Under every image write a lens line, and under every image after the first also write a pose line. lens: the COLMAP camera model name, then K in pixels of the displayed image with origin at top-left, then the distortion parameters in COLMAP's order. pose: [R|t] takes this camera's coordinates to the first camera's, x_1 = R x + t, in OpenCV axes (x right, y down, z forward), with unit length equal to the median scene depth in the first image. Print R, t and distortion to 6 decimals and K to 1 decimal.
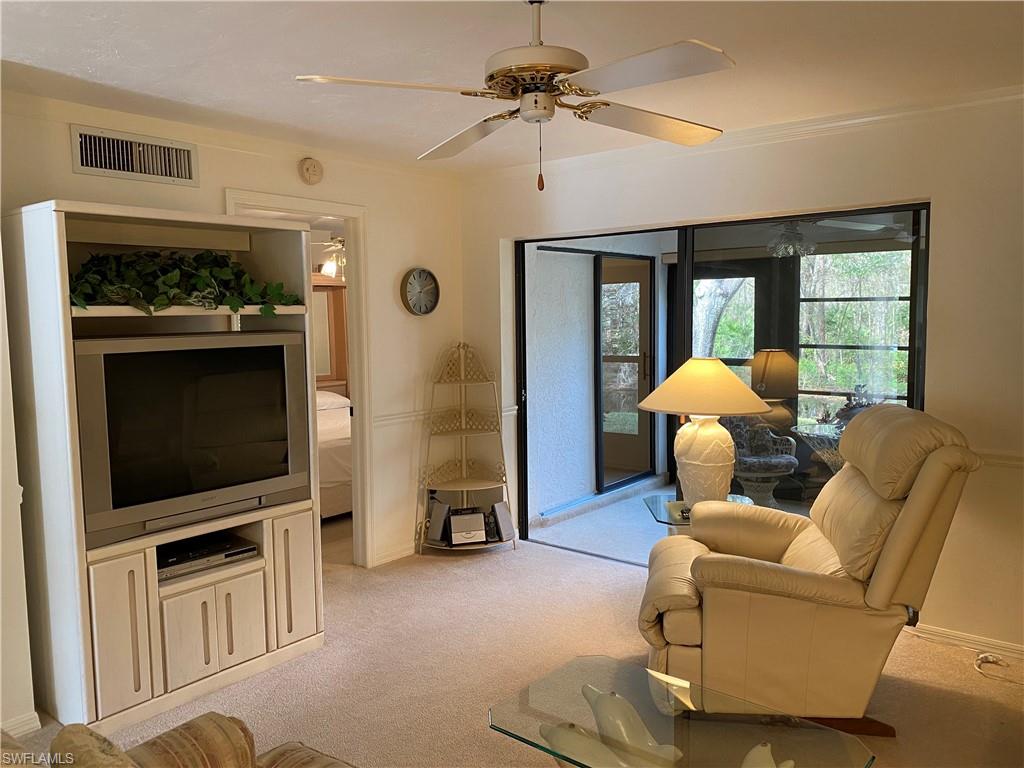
lens RADIAL K [[775.2, 0, 512.0], [0, 775.2, 384.0], [0, 0, 1]] dist [0.056408, -0.083499]
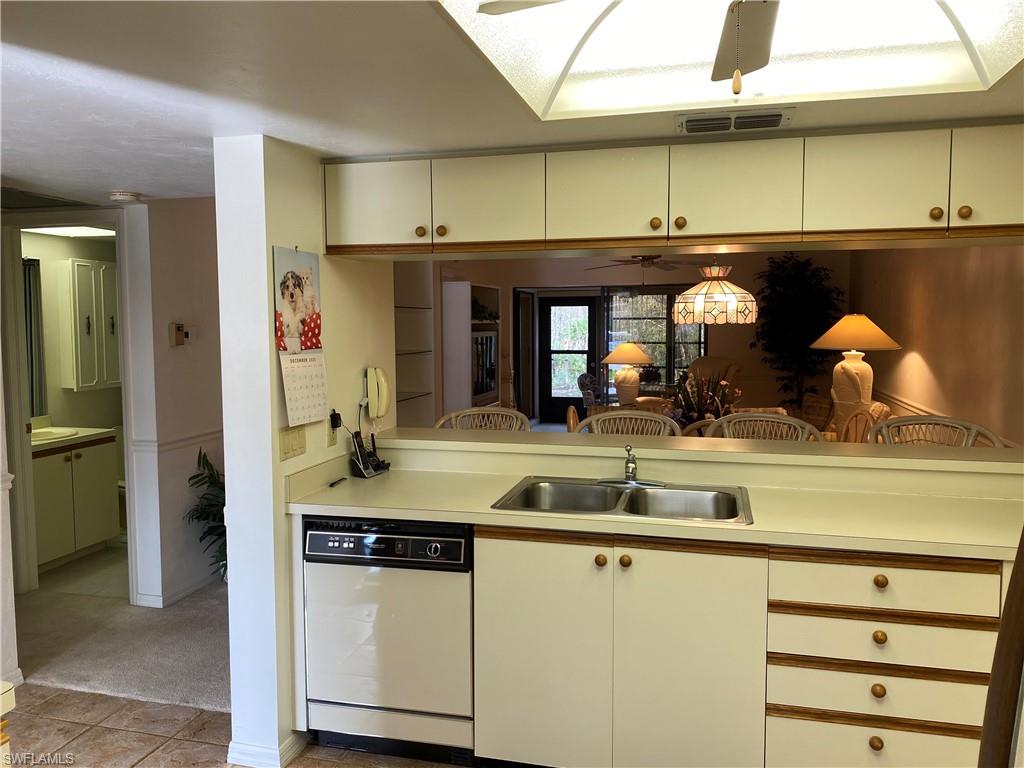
lens RADIAL K [[775.2, 0, 512.0], [0, 775.2, 384.0], [0, 0, 1]] dist [0.056408, -0.083499]
pose [[0.912797, -0.024546, 0.407676, -0.874670], [0.032021, 0.999421, -0.011522, 0.091146], [-0.407157, 0.023572, 0.913054, -0.860906]]
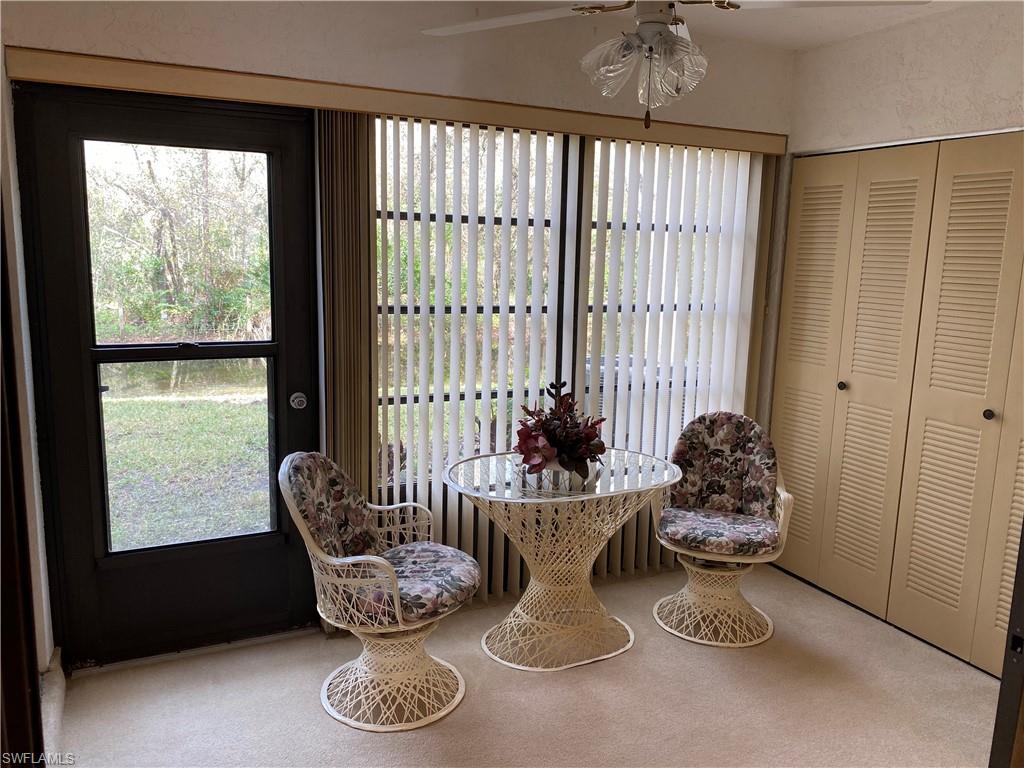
lens RADIAL K [[775.2, 0, 512.0], [0, 775.2, 384.0], [0, 0, 1]] dist [0.056408, -0.083499]
pose [[0.434308, -0.138984, 0.889978, -0.046841], [0.049627, 0.990216, 0.130420, -0.086440], [-0.899396, -0.012476, 0.436956, 0.995198]]
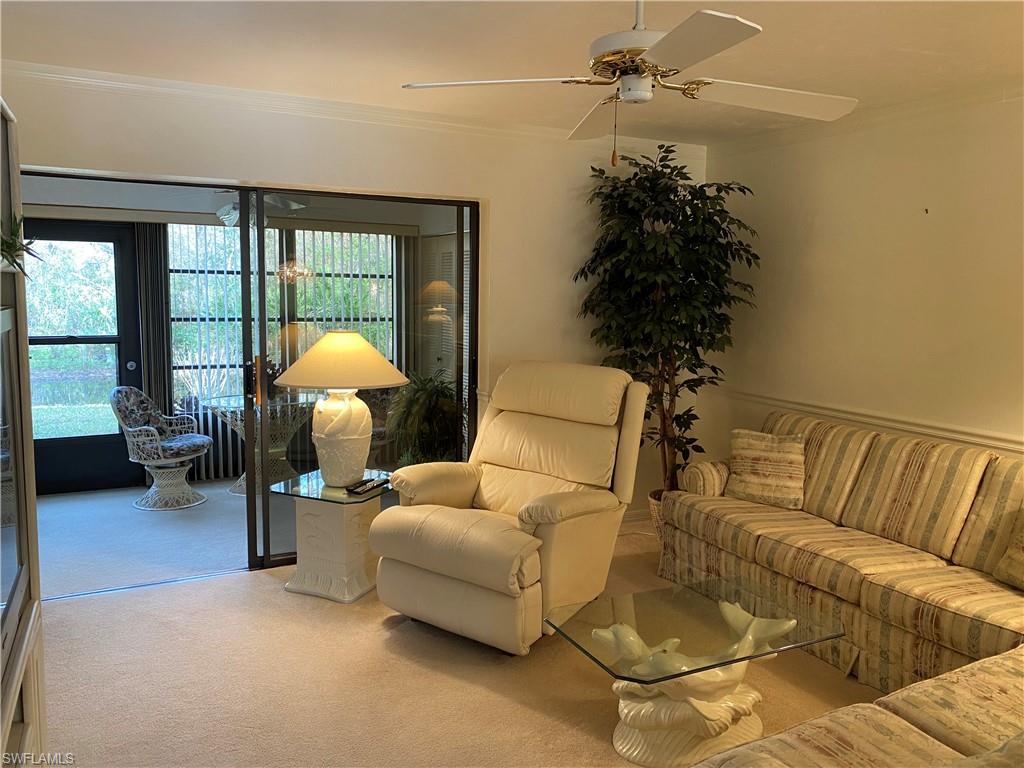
lens RADIAL K [[775.2, 0, 512.0], [0, 775.2, 384.0], [0, 0, 1]] dist [0.056408, -0.083499]
pose [[0.412613, -0.100627, 0.905331, -0.466209], [0.064823, 0.994603, 0.081006, -0.029078], [-0.908597, 0.025263, 0.416909, 0.319259]]
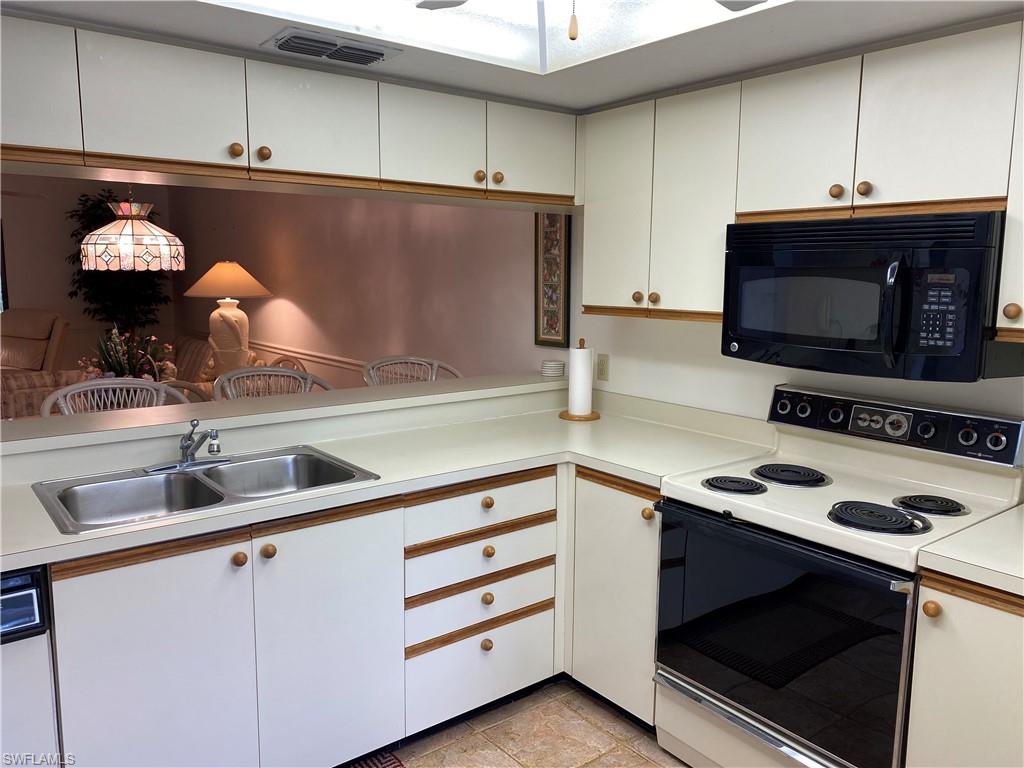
lens RADIAL K [[775.2, 0, 512.0], [0, 775.2, 384.0], [0, 0, 1]] dist [0.056408, -0.083499]
pose [[0.231166, -0.128711, 0.964363, -0.977161], [0.082778, 0.990218, 0.112319, 0.073422], [-0.969386, 0.053863, 0.239559, -0.669268]]
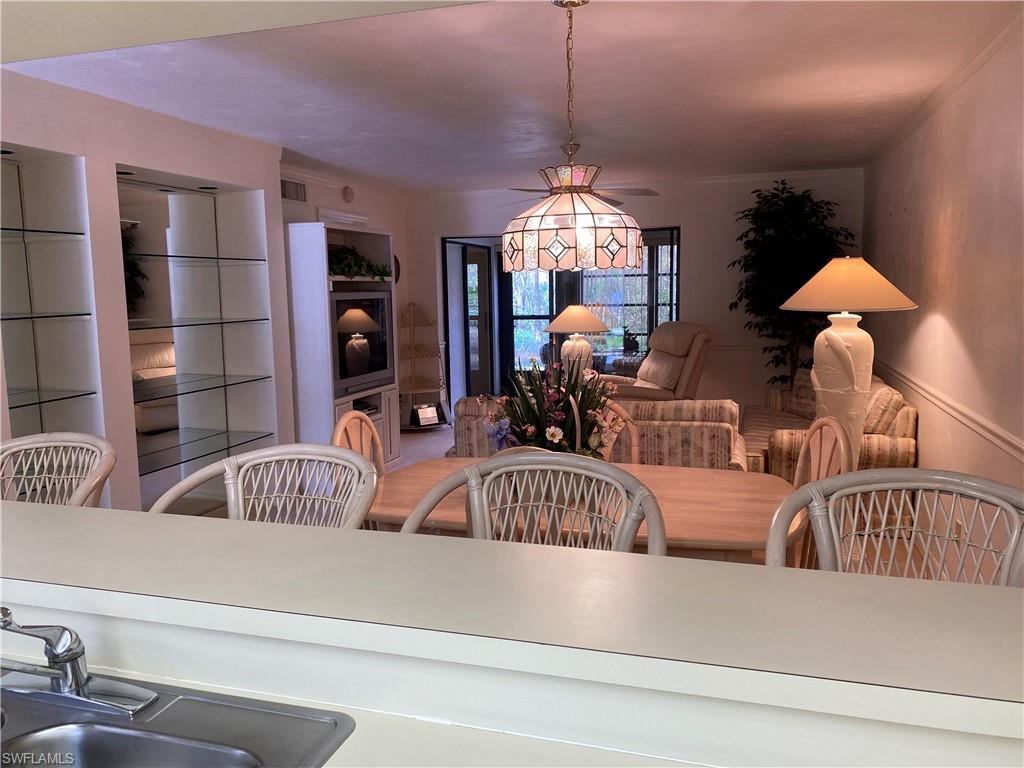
lens RADIAL K [[776.8, 0, 503.9], [0, 776.8, 382.7], [0, 0, 1]] dist [0.060514, -0.098908]
pose [[0.933192, -0.048322, 0.356114, -0.497195], [0.039861, 0.998722, 0.031063, 0.074732], [-0.357160, -0.014793, 0.933926, -0.588125]]
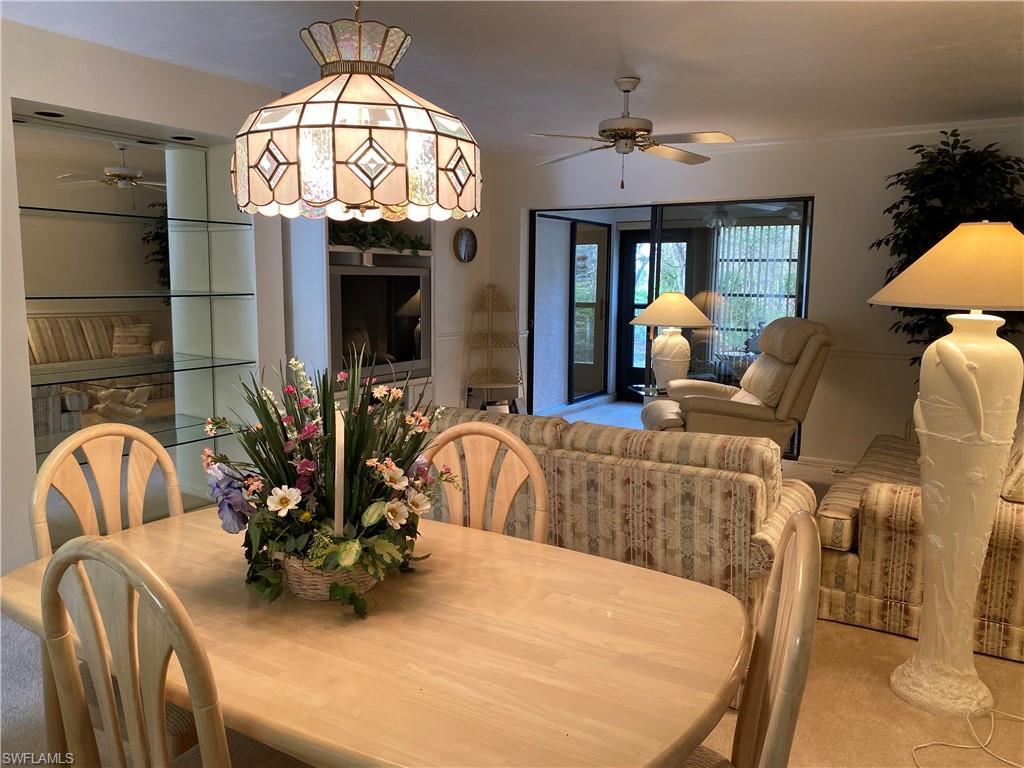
lens RADIAL K [[776.8, 0, 503.9], [0, 776.8, 382.7], [0, 0, 1]] dist [0.060514, -0.098908]
pose [[0.992239, 0.005703, 0.124218, -0.228287], [-0.011119, 0.999015, 0.042952, 0.068492], [-0.123851, -0.044000, 0.991325, -0.412285]]
